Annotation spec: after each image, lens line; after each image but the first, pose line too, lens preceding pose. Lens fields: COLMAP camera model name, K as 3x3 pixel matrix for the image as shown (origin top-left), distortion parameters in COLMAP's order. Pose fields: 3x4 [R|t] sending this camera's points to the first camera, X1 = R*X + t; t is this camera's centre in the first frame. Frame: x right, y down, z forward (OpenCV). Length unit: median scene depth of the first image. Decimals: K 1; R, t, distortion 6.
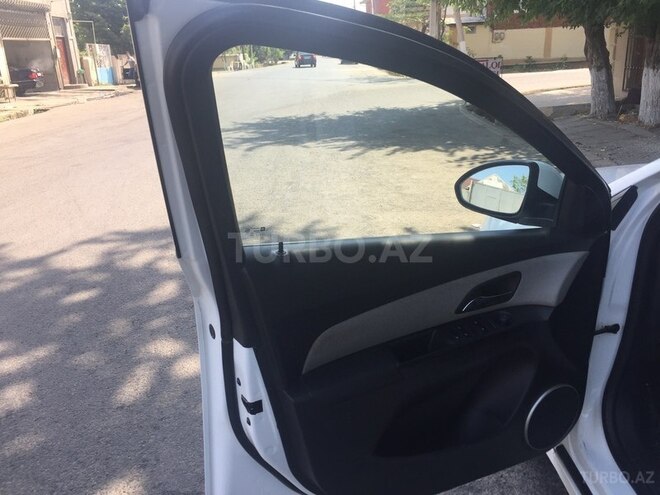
lens RADIAL K [[565.8, 0, 331.5], [0, 565.8, 245.0], [0, 0, 1]] dist [0.032603, -0.032078]
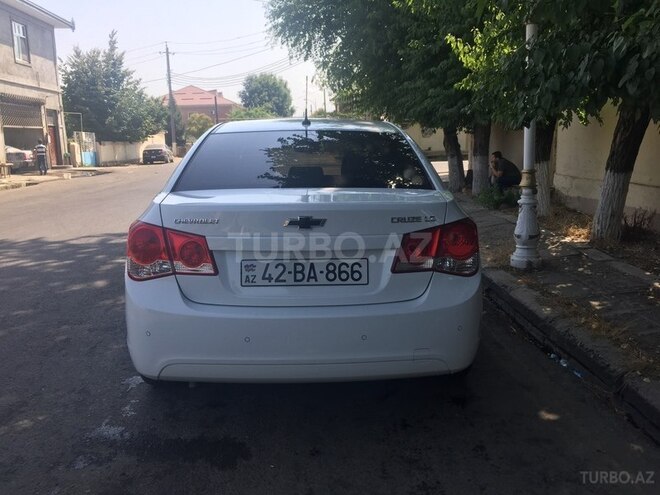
lens RADIAL K [[565.8, 0, 331.9], [0, 565.8, 245.6], [0, 0, 1]] dist [0.032603, -0.032078]
pose [[0.999316, 0.010755, 0.035371, 0.058806], [-0.005374, 0.988845, -0.148852, 0.048526], [-0.036577, 0.148560, 0.988227, -0.137265]]
